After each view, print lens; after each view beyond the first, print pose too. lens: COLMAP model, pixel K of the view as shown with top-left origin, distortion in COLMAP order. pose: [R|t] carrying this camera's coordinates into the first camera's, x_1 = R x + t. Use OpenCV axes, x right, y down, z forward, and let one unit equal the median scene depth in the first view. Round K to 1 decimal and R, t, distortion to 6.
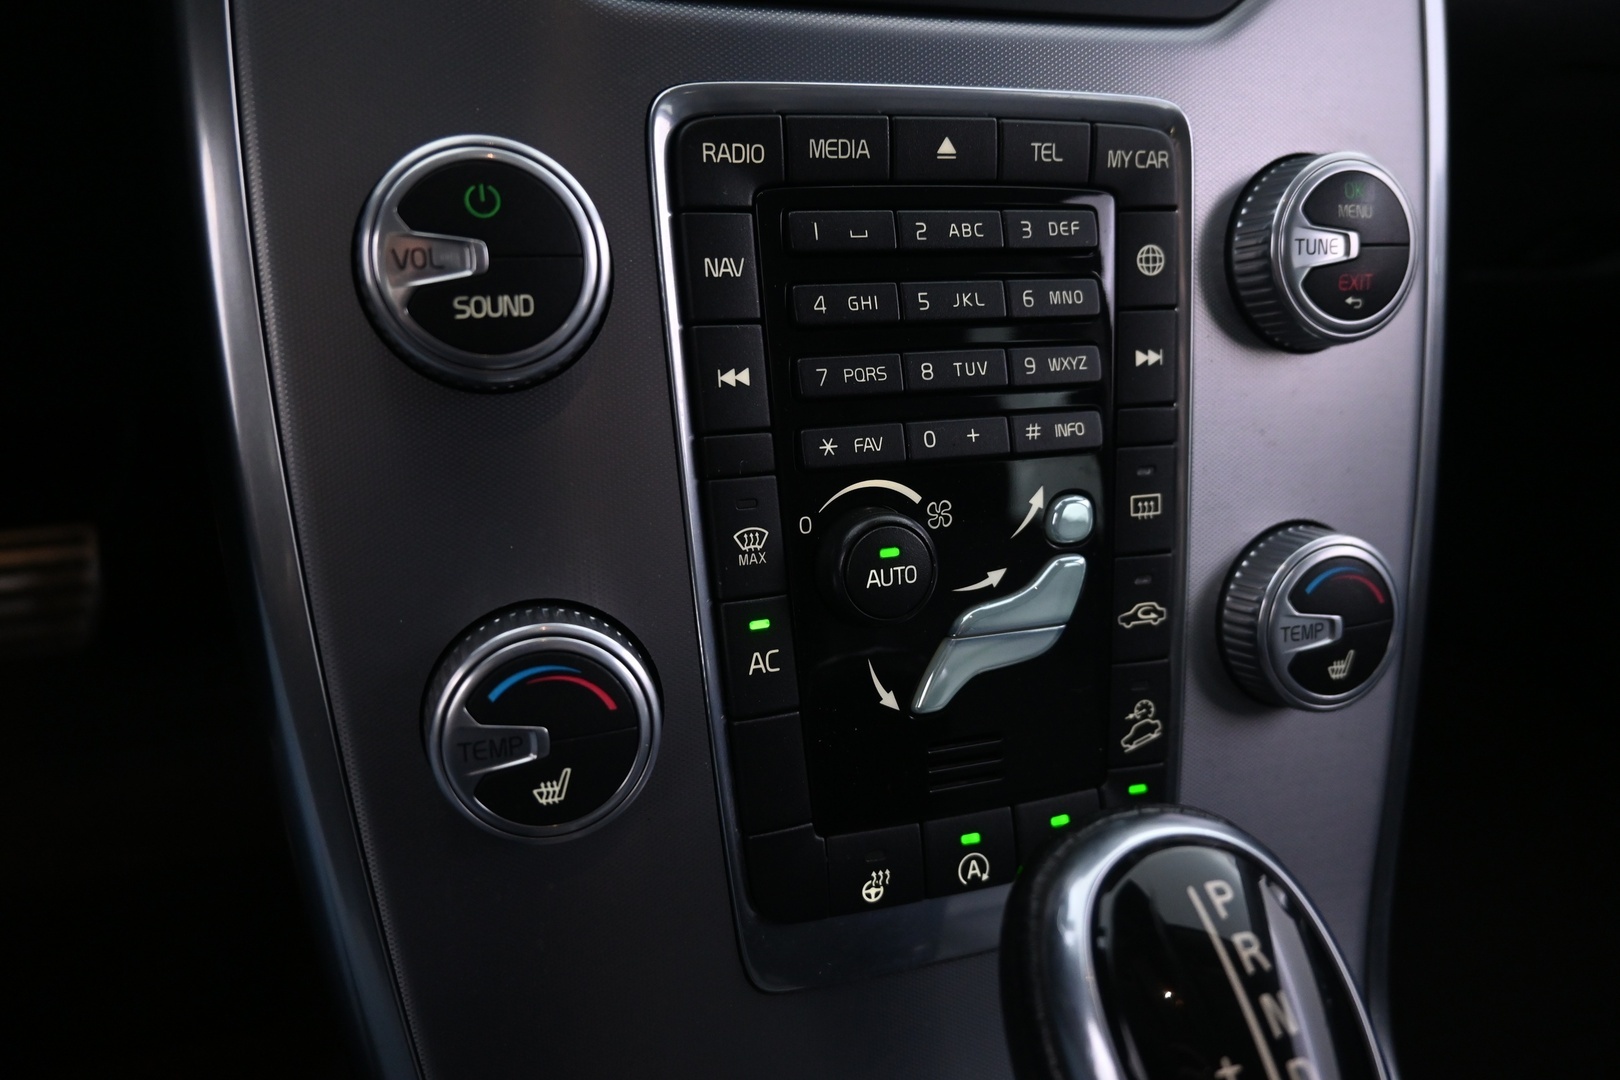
lens RADIAL K [[1124.8, 0, 817.6], [0, 1124.8, 538.0], [0, 0, 1]] dist [0.004383, -0.003003]
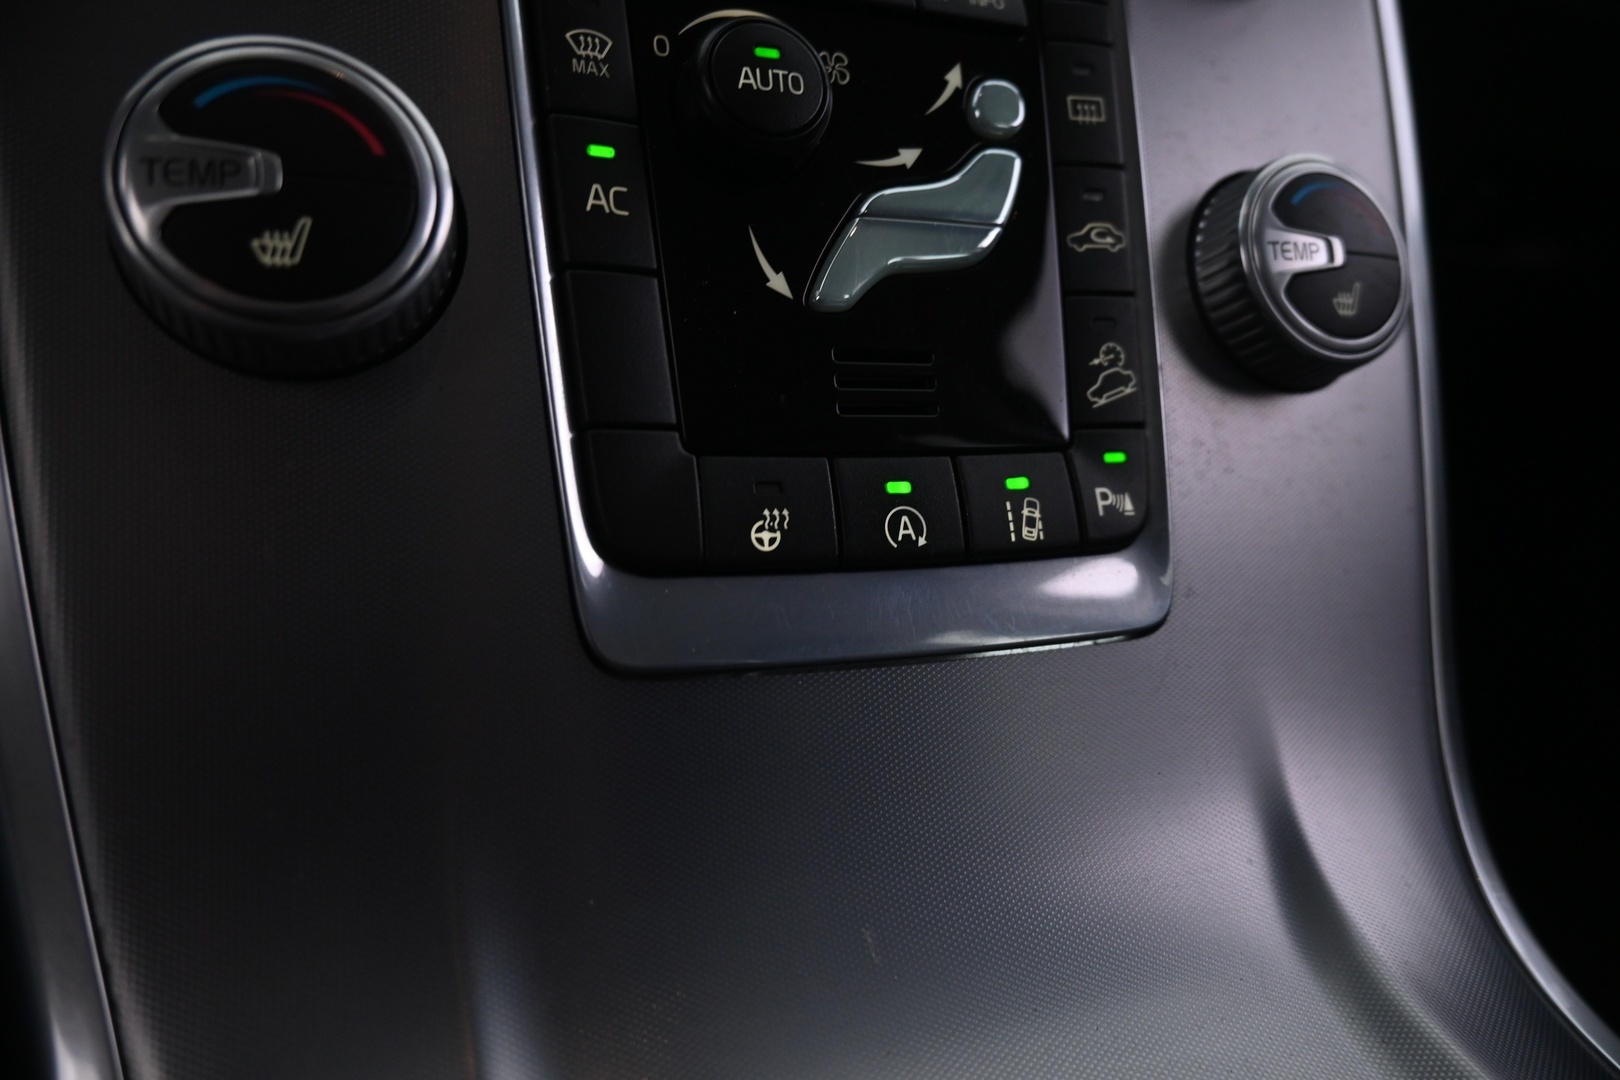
lens RADIAL K [[1124.8, 0, 815.5], [0, 1124.8, 546.8], [0, 0, 1]] dist [0.004383, -0.003003]
pose [[0.998152, -0.029237, 0.053269, 0.041390], [0.042107, 0.964838, -0.259450, 0.496082], [-0.043811, 0.261213, 0.964286, 0.304411]]
